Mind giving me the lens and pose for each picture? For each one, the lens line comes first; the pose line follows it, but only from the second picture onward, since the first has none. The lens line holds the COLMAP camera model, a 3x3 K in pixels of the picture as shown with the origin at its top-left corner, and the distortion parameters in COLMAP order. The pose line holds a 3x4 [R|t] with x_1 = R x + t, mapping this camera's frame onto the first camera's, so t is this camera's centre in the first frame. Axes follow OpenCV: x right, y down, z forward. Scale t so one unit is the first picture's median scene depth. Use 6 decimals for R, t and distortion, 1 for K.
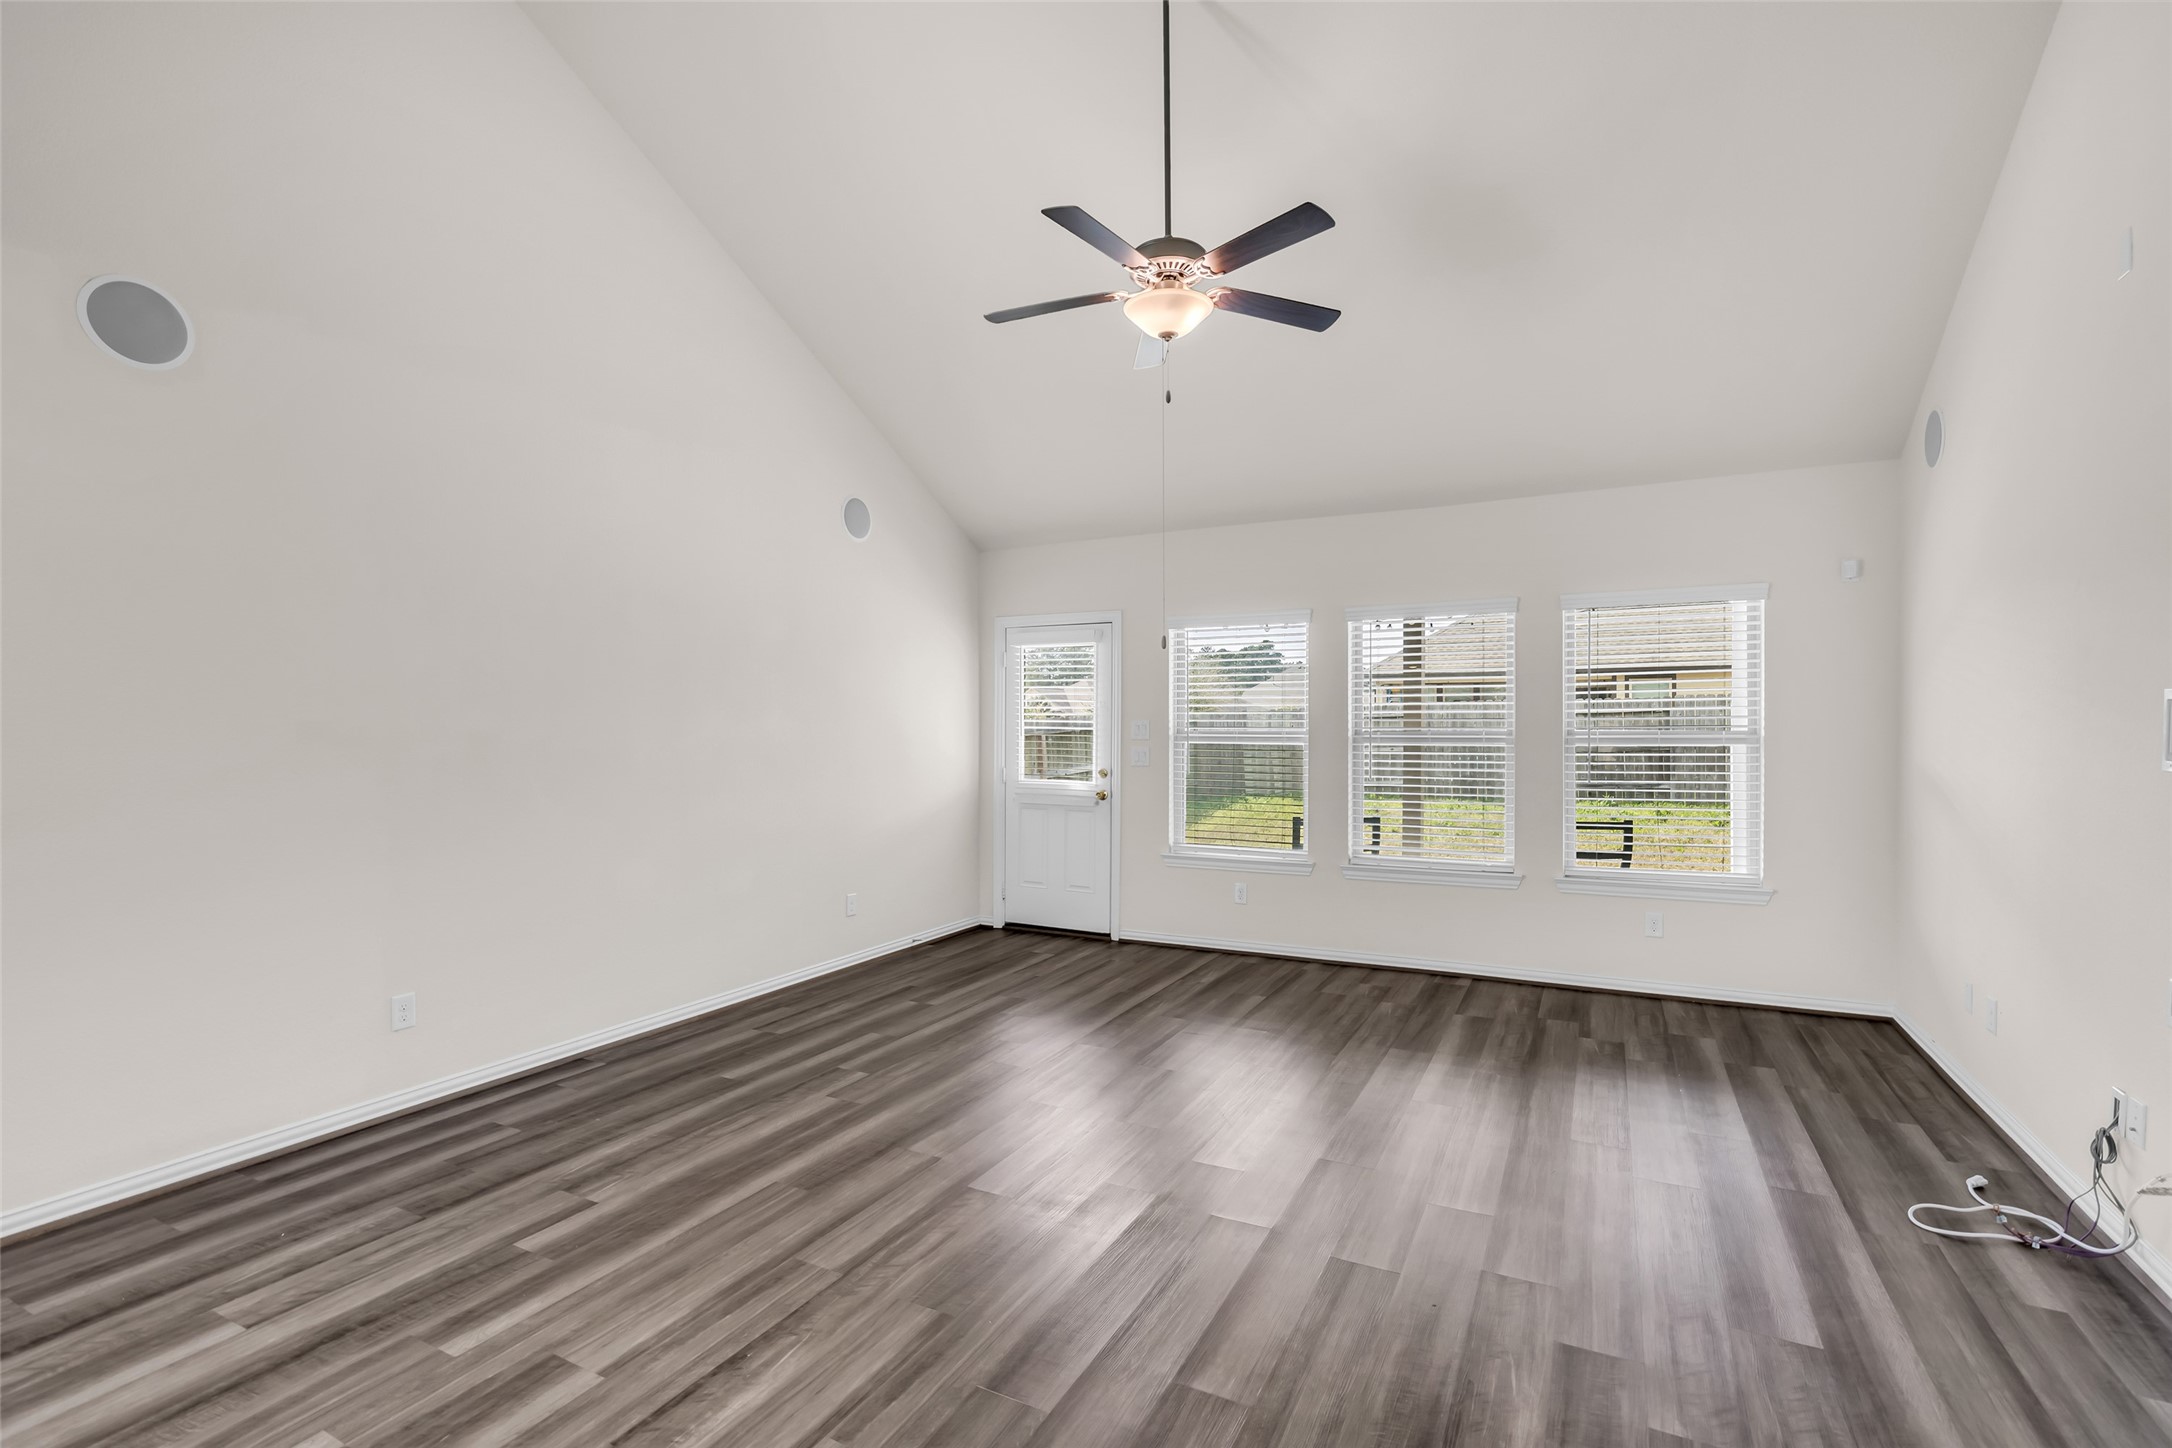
lens RADIAL K [[1005.3, 0, 1075.0], [0, 1005.3, 728.8], [0, 0, 1]] dist [-0.018585, 0.004357]
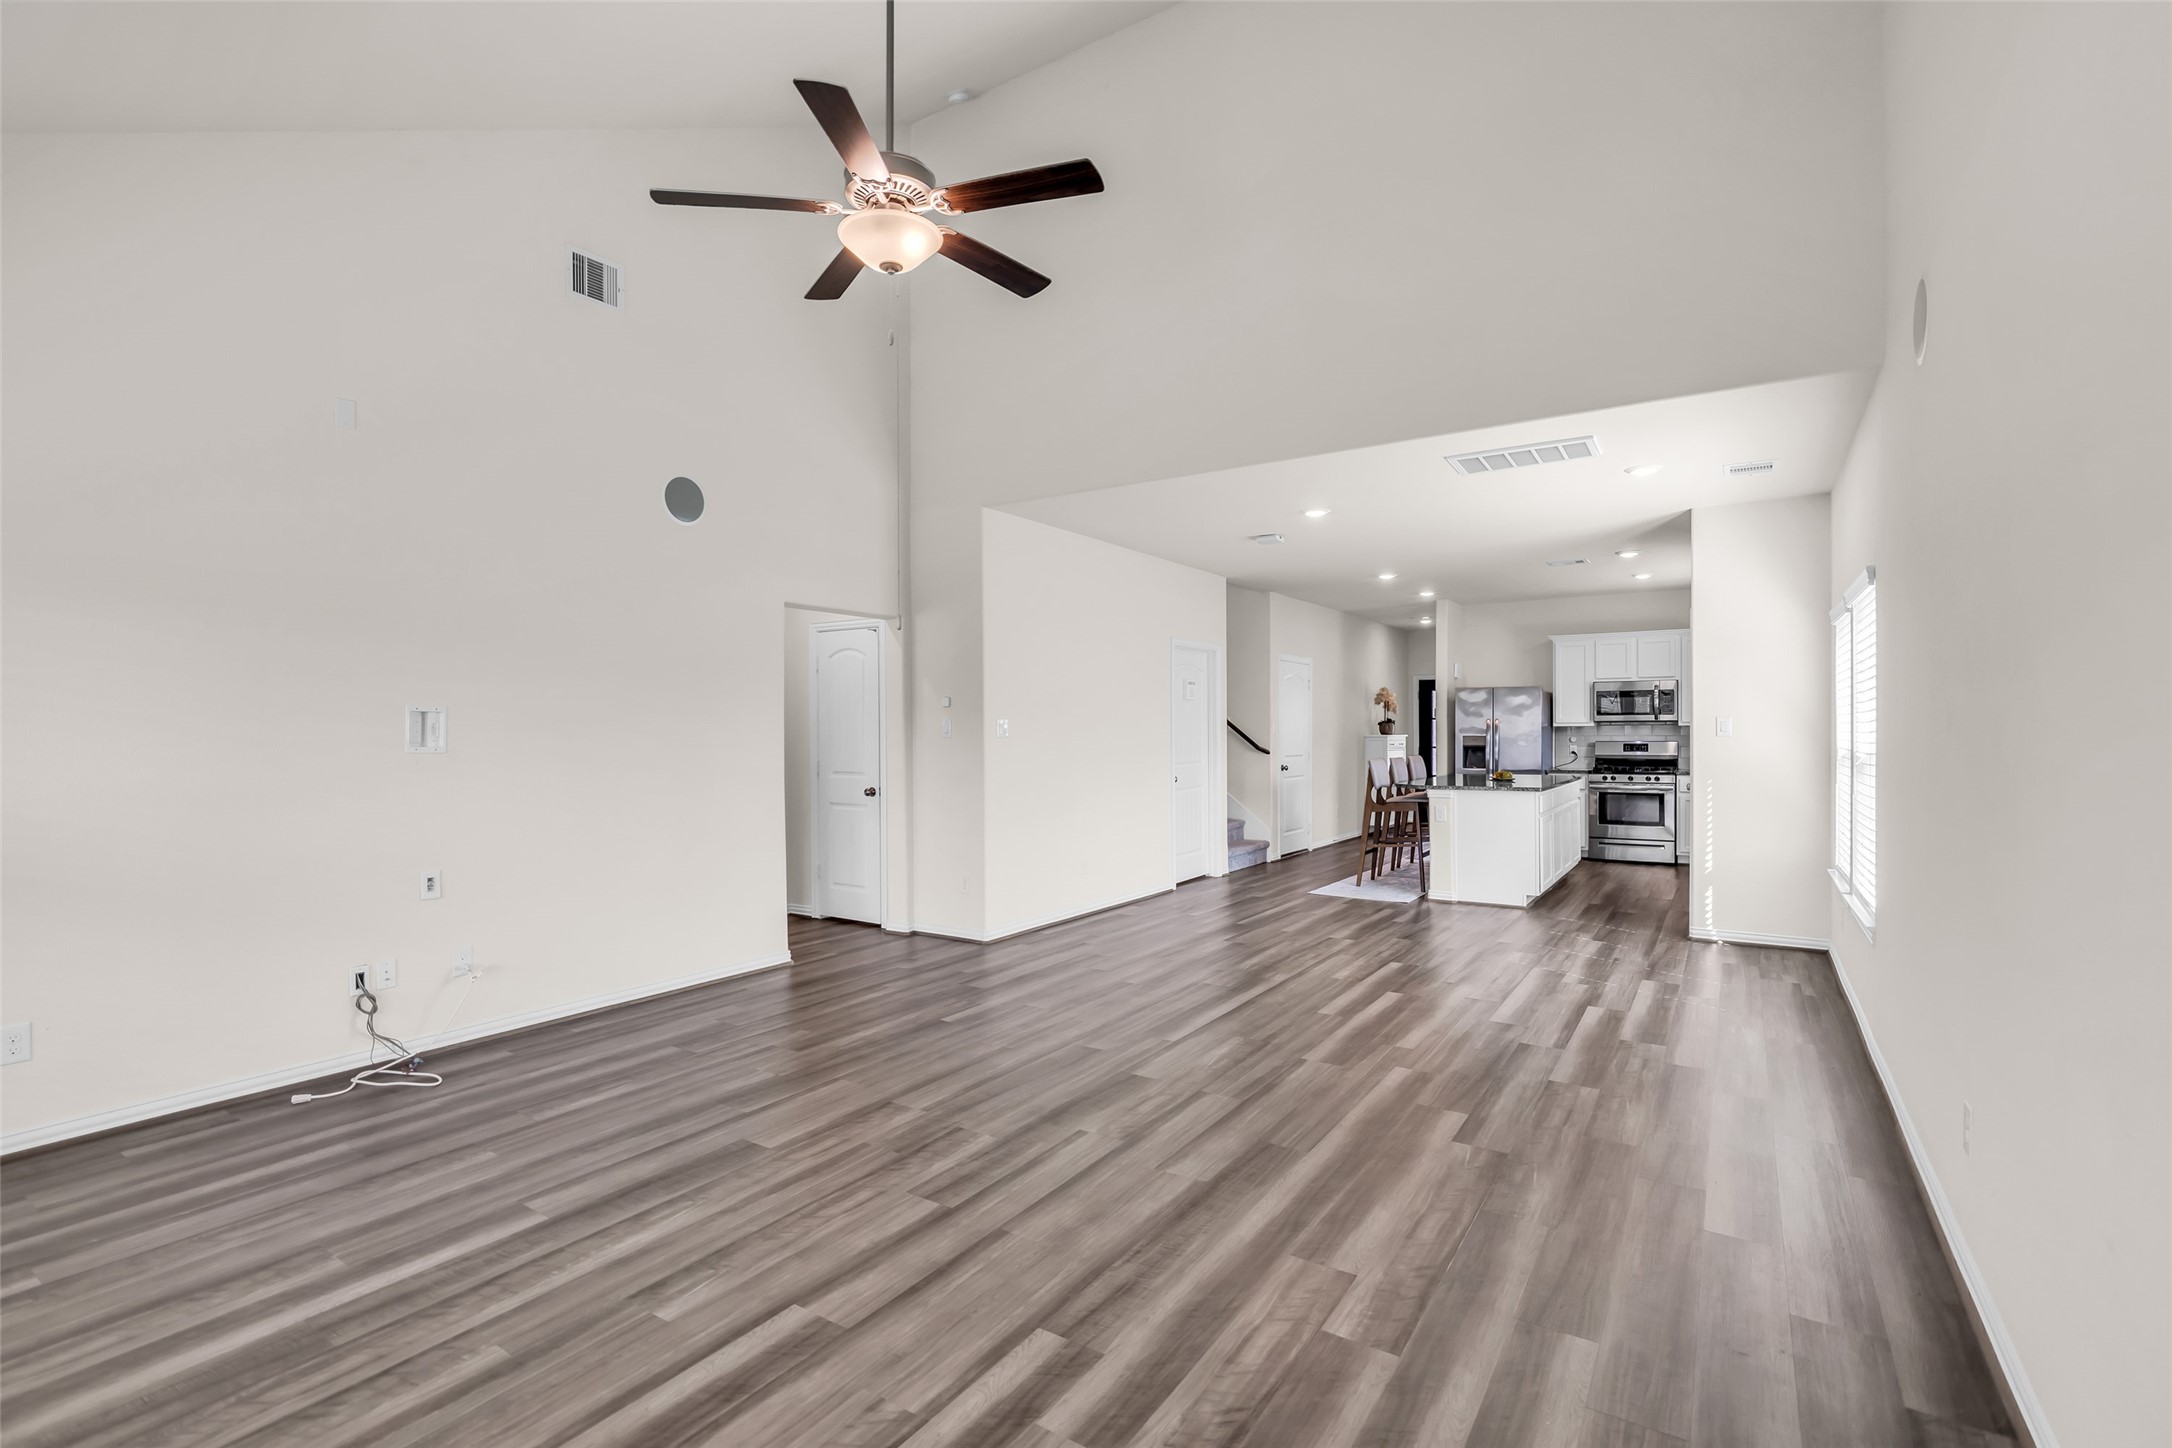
lens RADIAL K [[1005.3, 0, 1080.1], [0, 1005.3, 731.7], [0, 0, 1]] dist [-0.018585, 0.004357]
pose [[-0.995660, 0.009438, 0.092587, -0.115290], [0.010189, 0.999919, 0.007645, 0.001708], [-0.092507, 0.008556, -0.995675, 1.458586]]
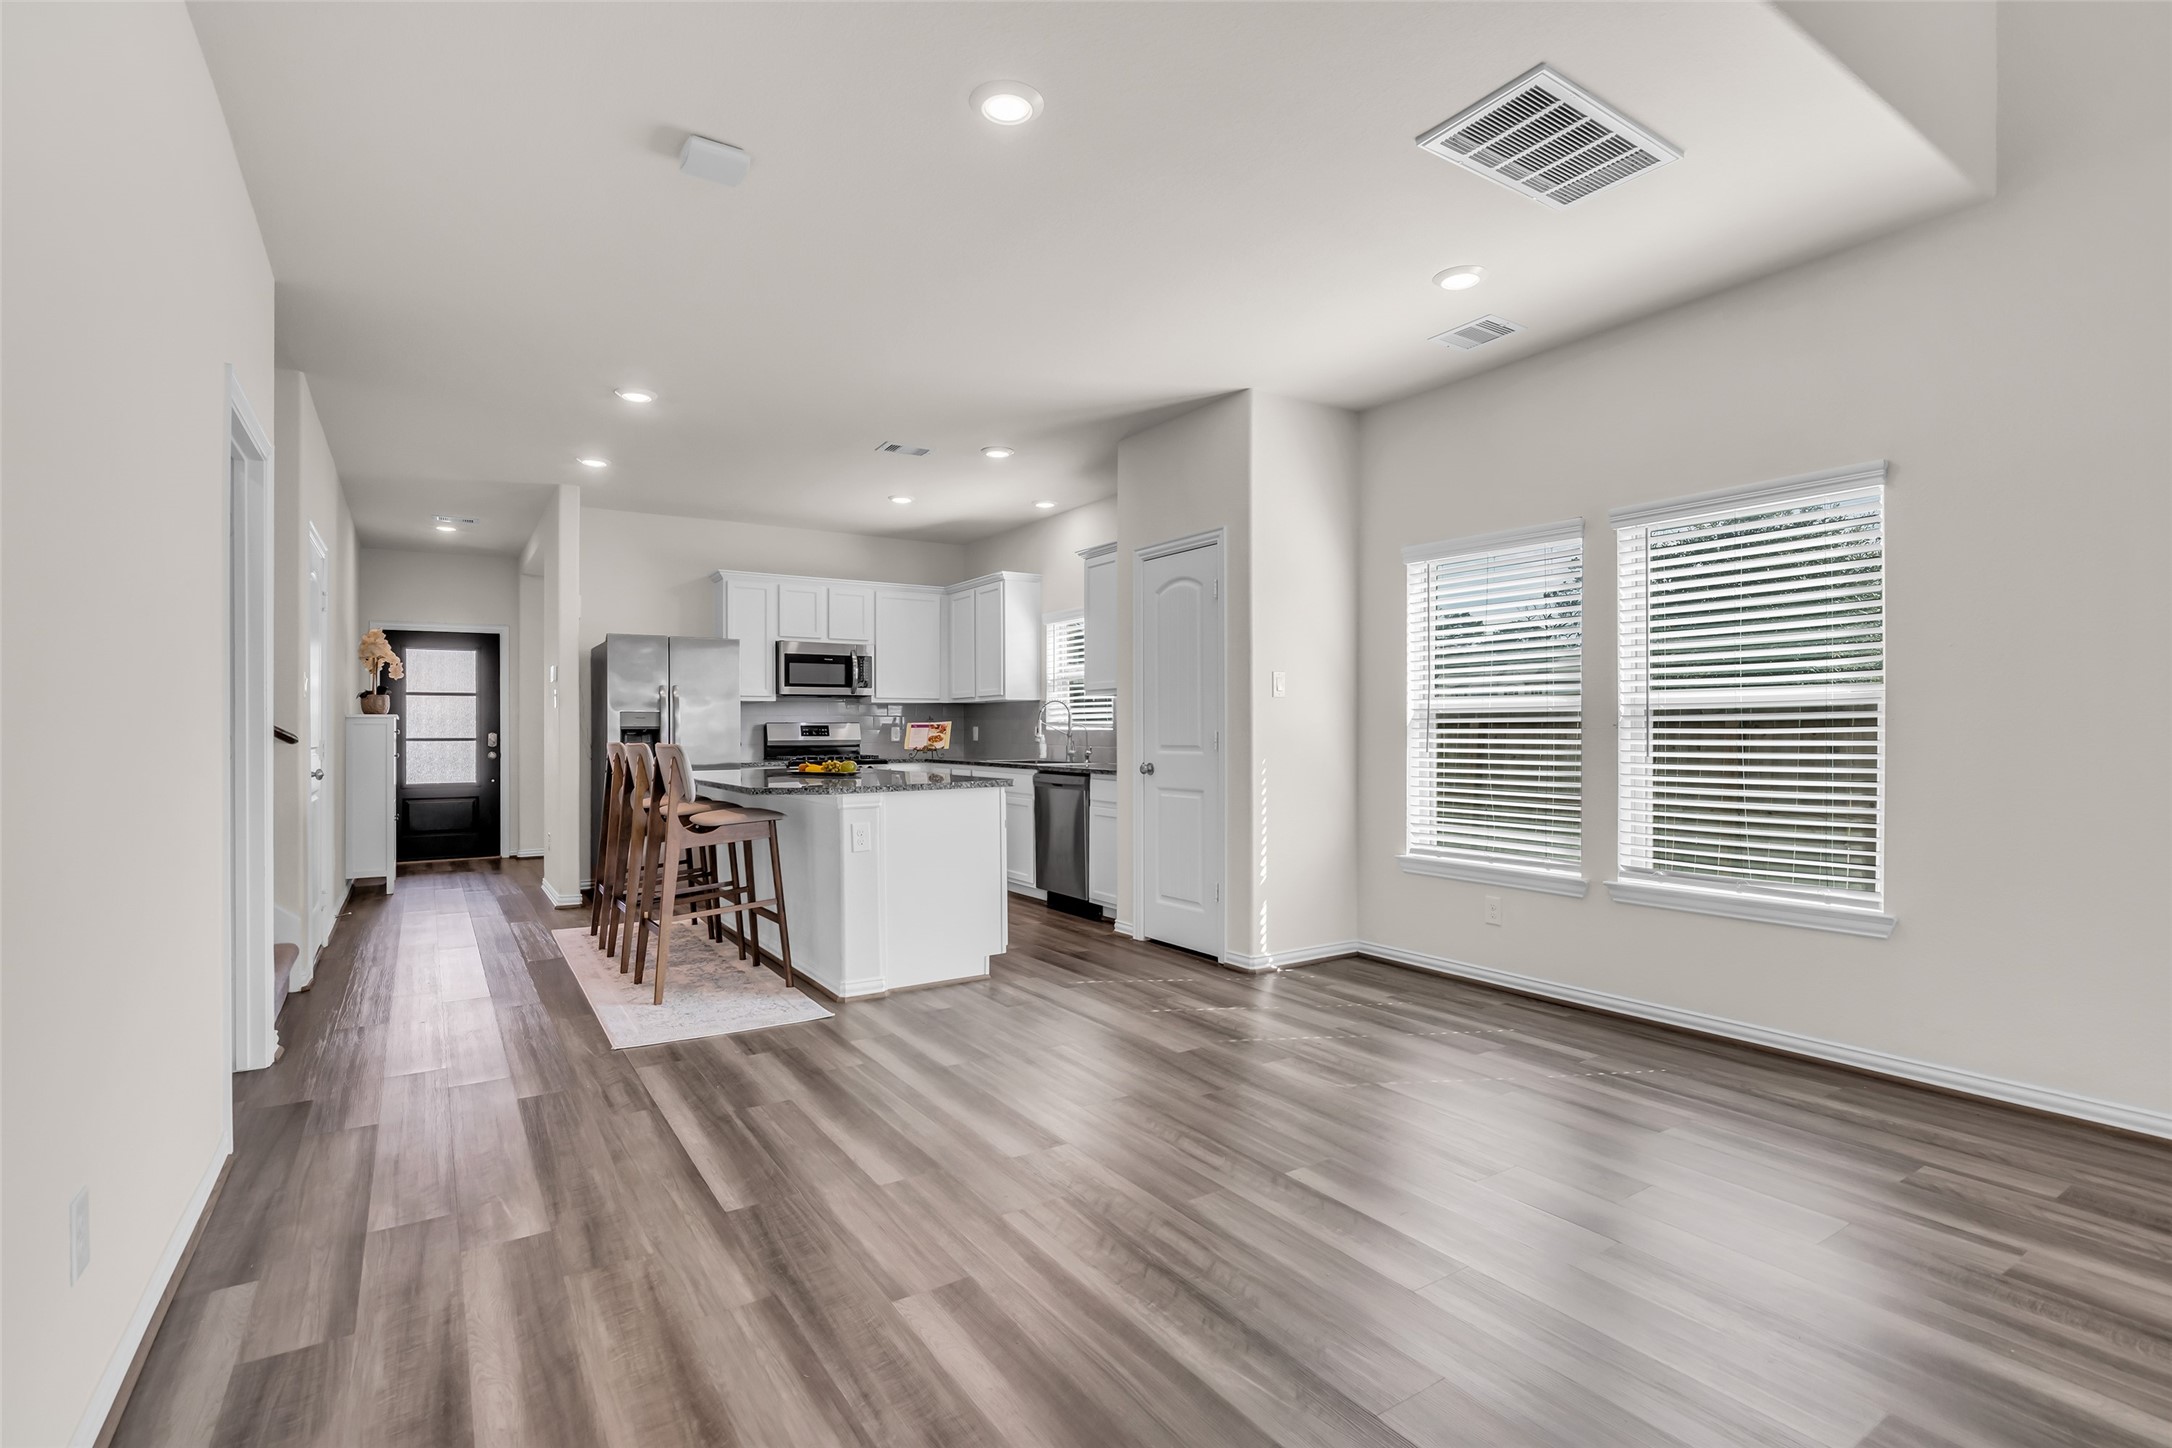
lens RADIAL K [[1005.3, 0, 1083.8], [0, 1005.3, 729.9], [0, 0, 1]] dist [-0.018585, 0.004357]
pose [[-0.478499, 0.007031, -0.878060, 0.172003], [0.000584, 0.999970, 0.007689, 0.057148], [0.878088, 0.003167, -0.478489, 0.258528]]
